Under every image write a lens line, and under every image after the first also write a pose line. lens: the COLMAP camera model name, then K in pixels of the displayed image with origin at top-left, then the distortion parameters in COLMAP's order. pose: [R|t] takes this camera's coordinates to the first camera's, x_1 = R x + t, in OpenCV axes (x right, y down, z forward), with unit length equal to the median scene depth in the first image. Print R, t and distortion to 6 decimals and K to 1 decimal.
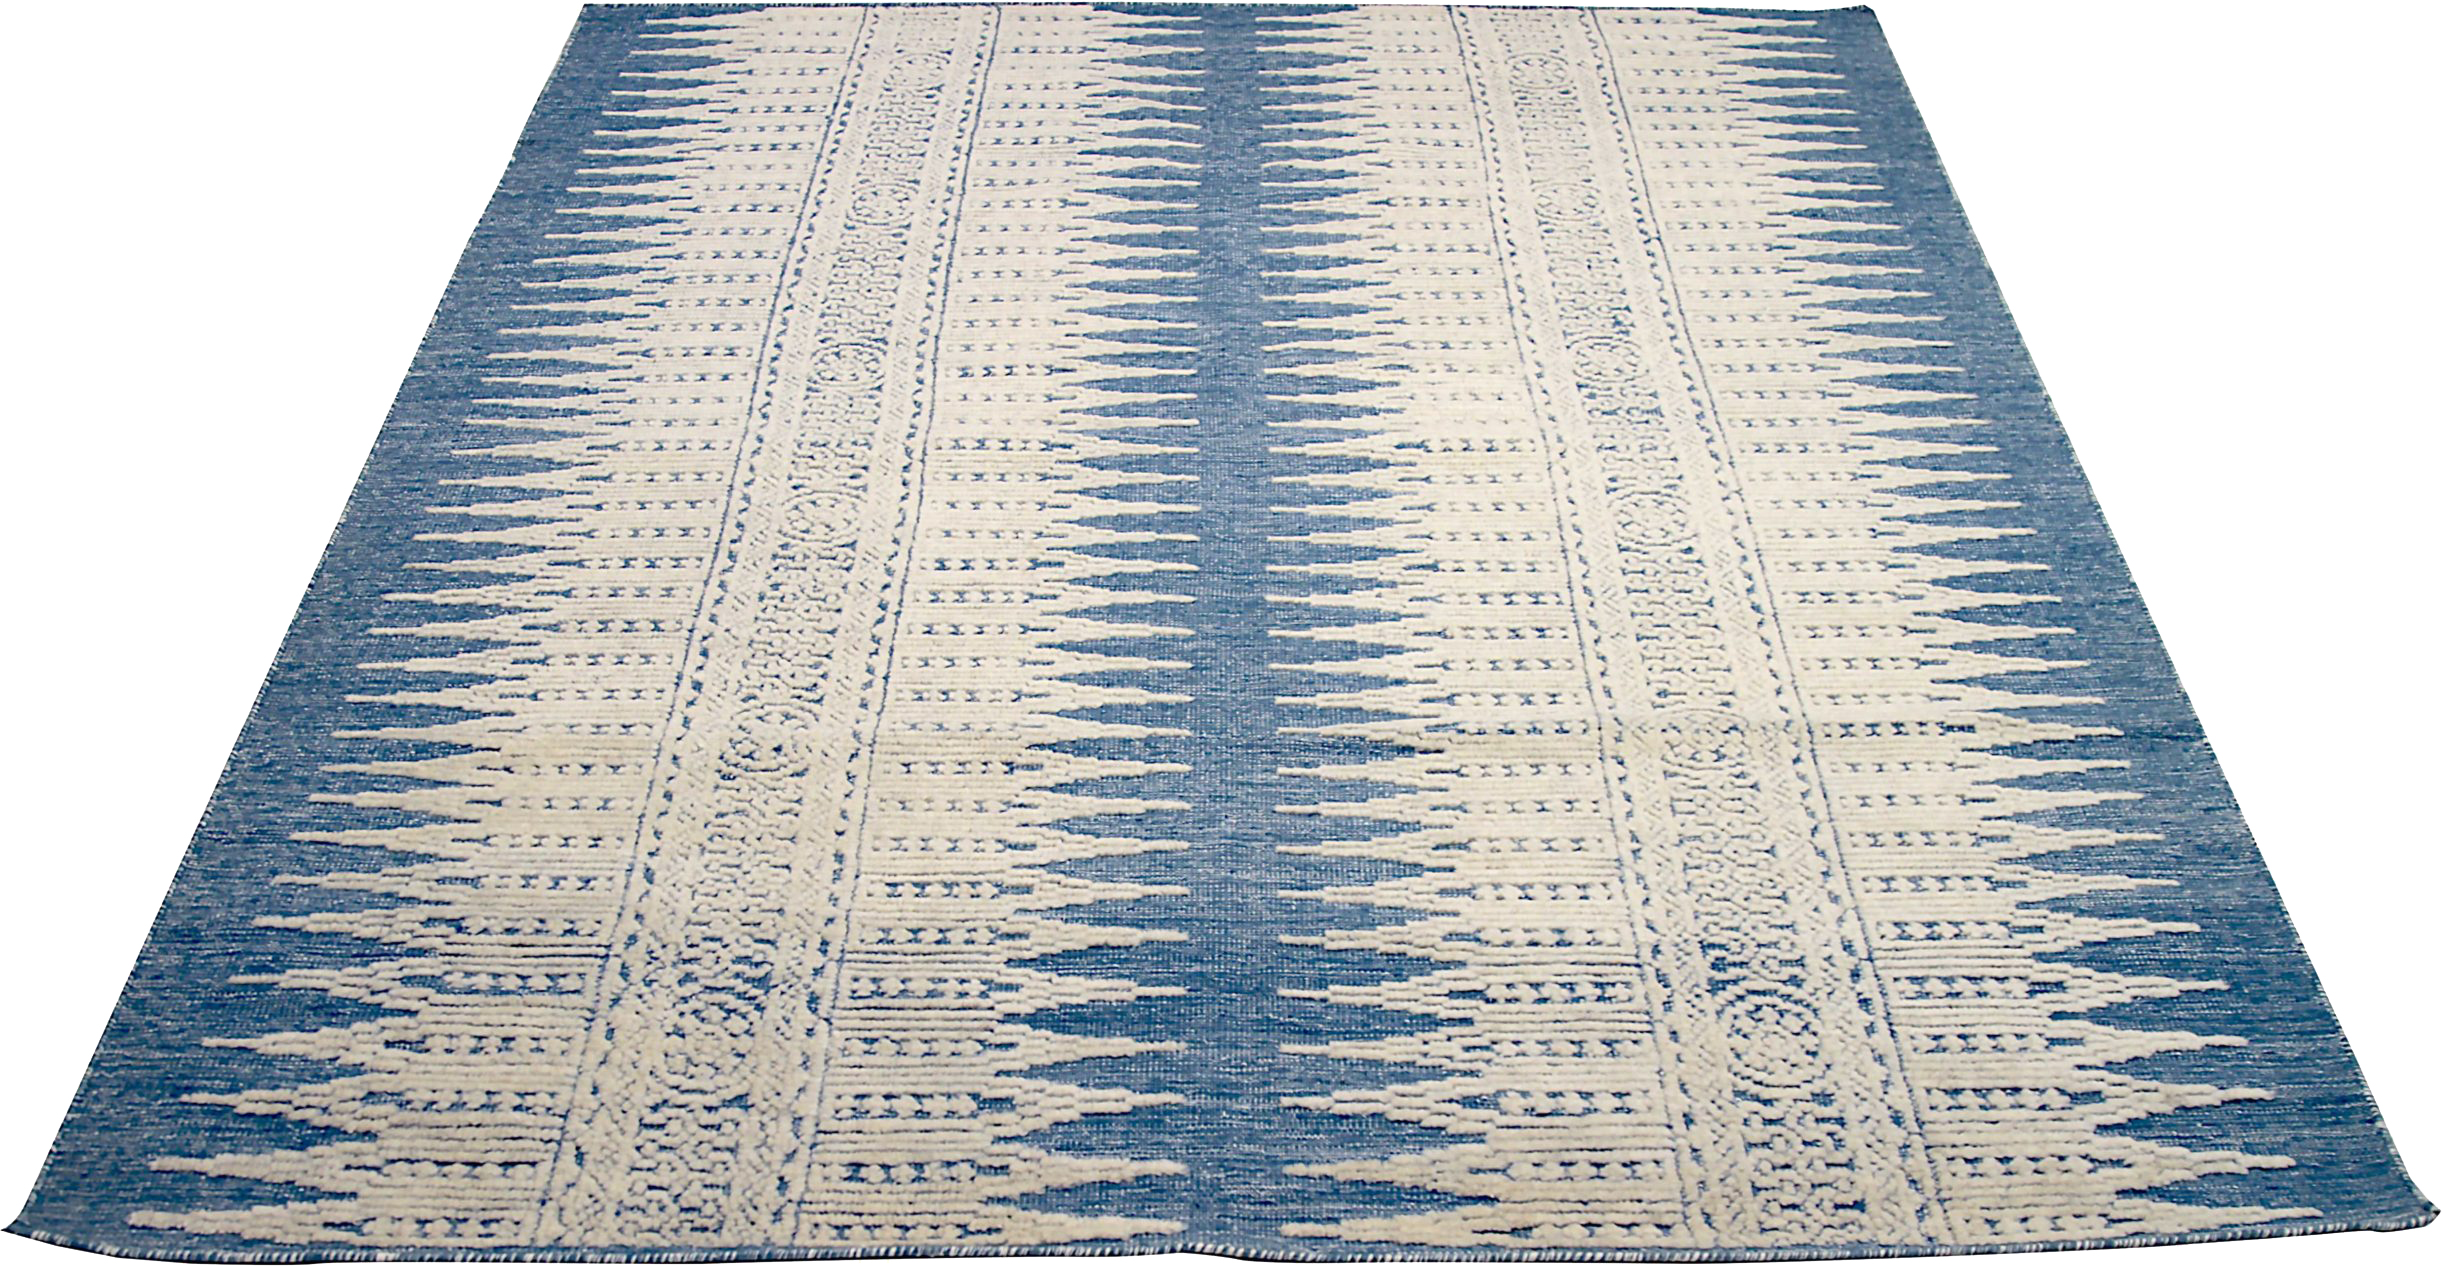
lens RADIAL K [[3054.5, 0, 1221.0], [0, 3054.5, 633.0], [0, 0, 1]] dist [-0.011407, -0.007342]
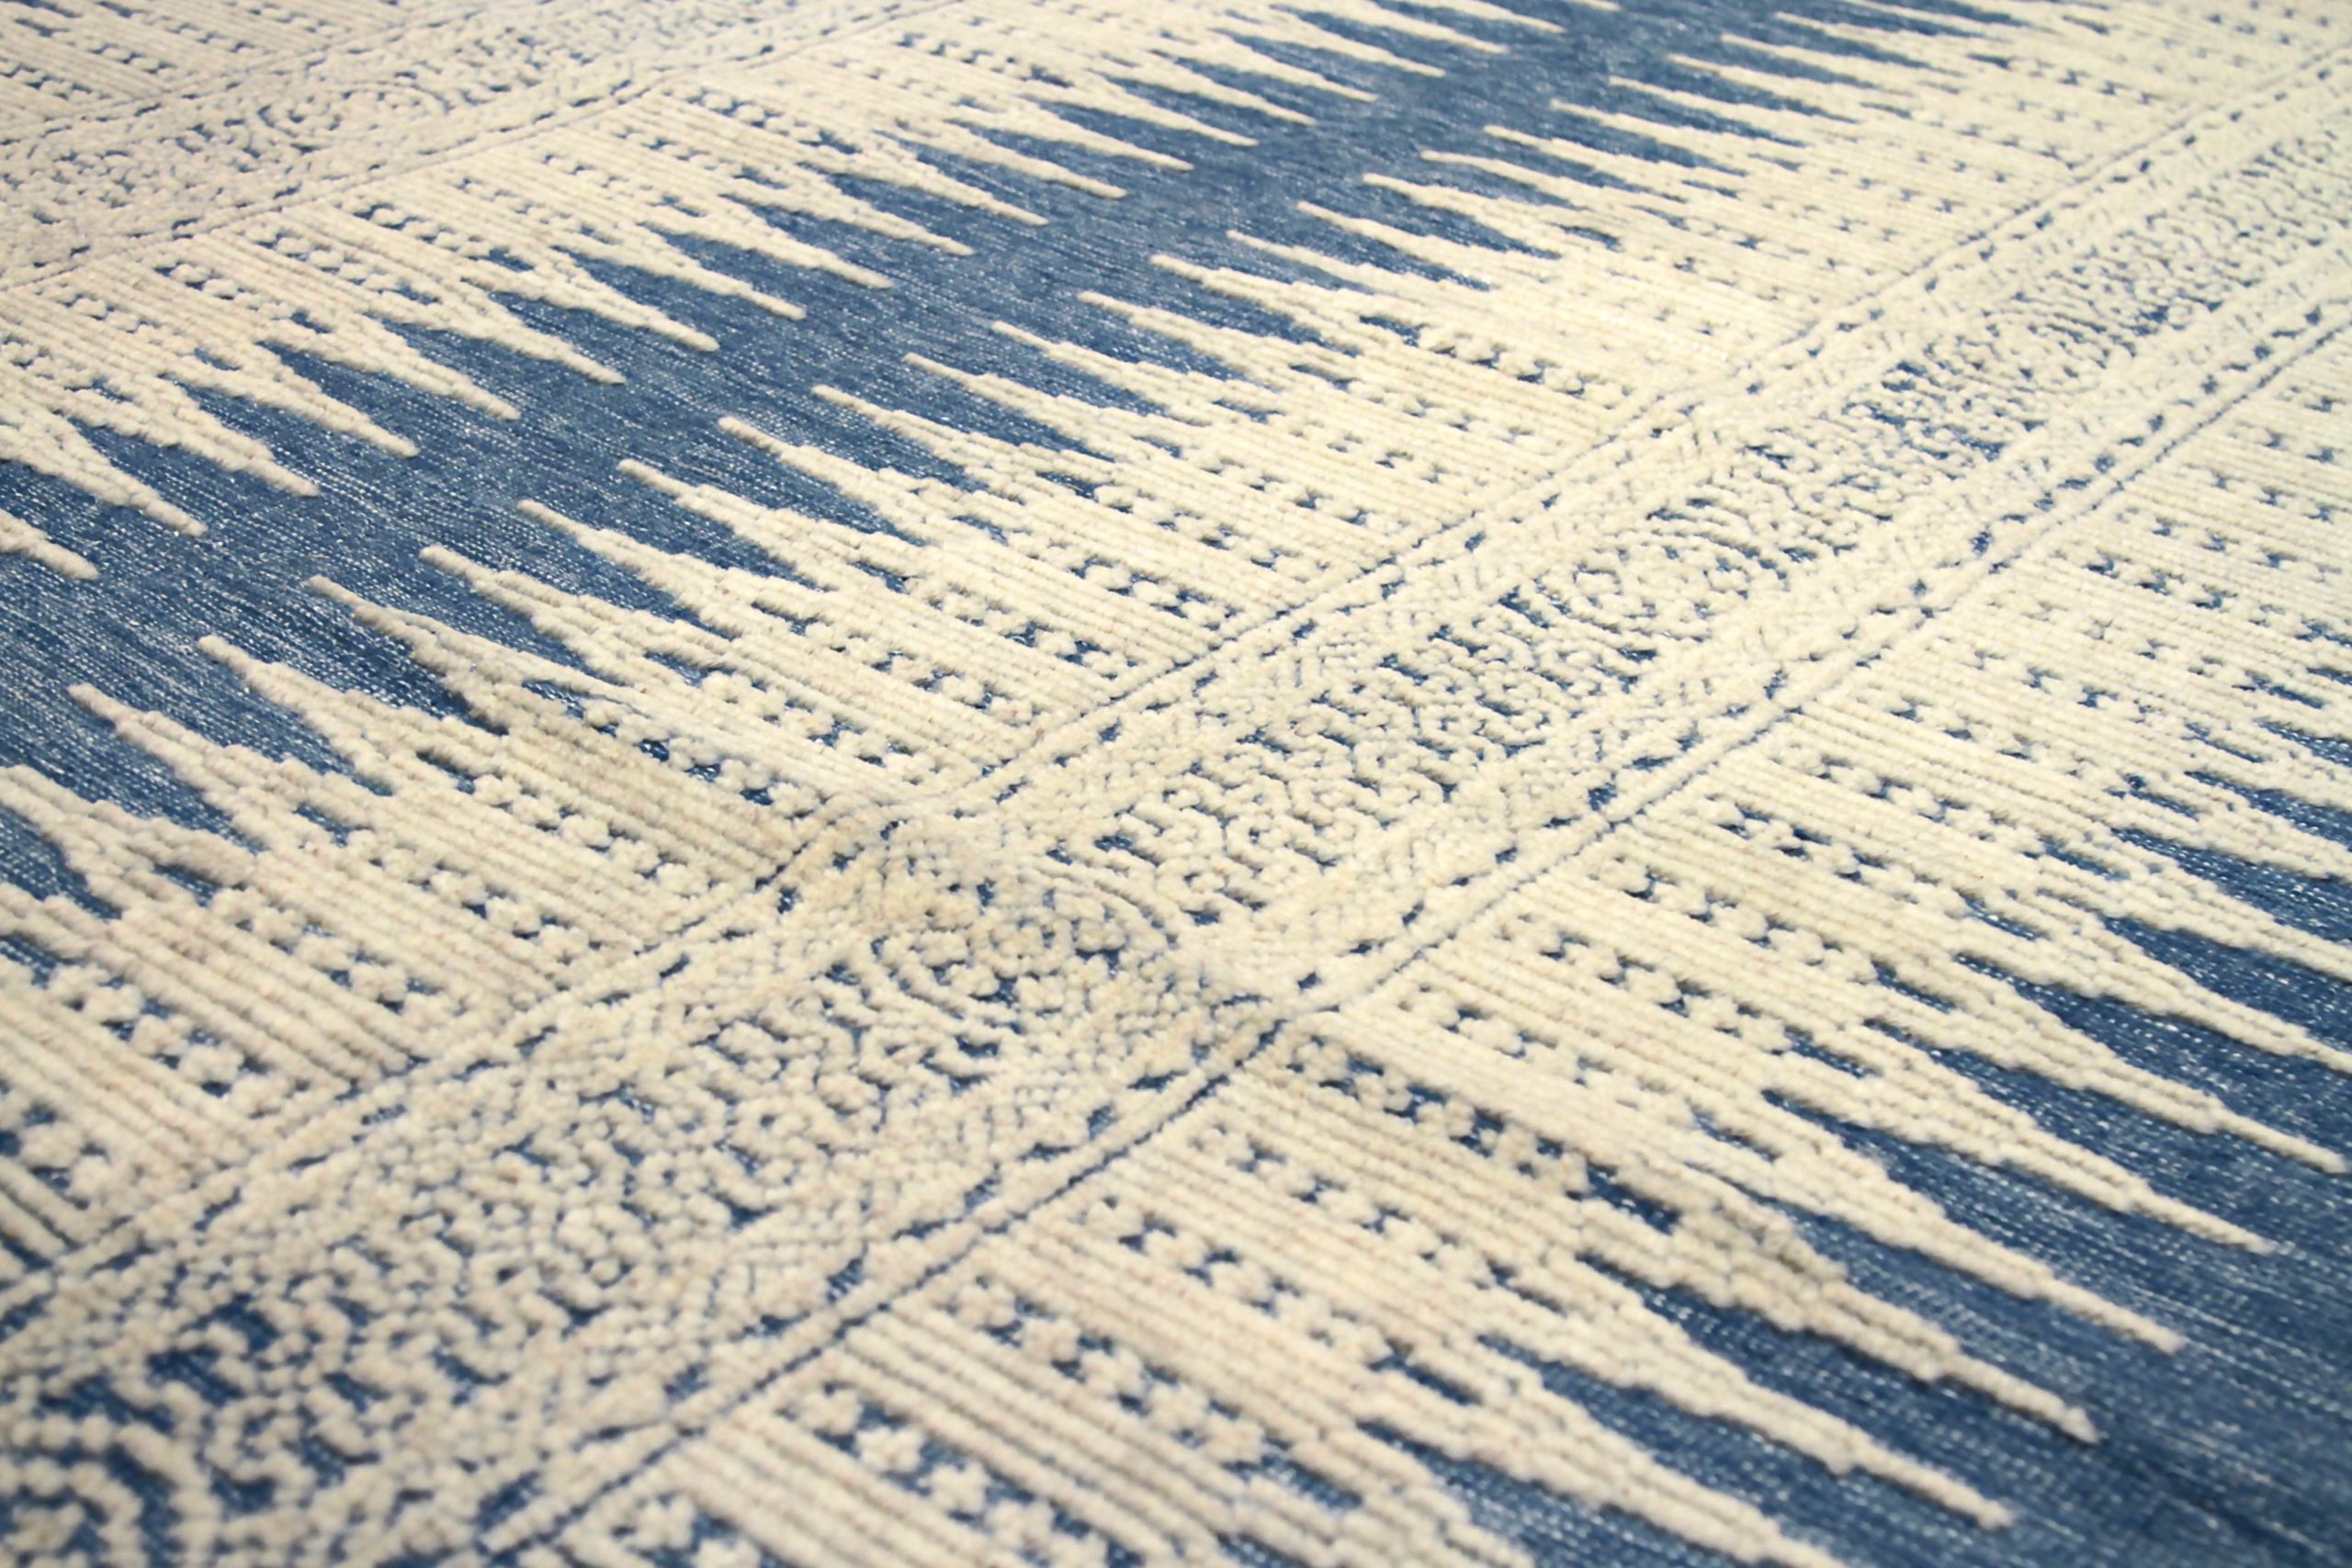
lens RADIAL K [[3374.5, 0, 1176.0], [0, 3374.5, 784.0], [0, 0, 1]] dist [0.000345, -0.040868]
pose [[0.763876, 0.333179, -0.552707, 0.421666], [-0.371611, 0.927278, 0.045385, -0.010187], [0.527635, 0.170724, 0.832139, 0.707089]]
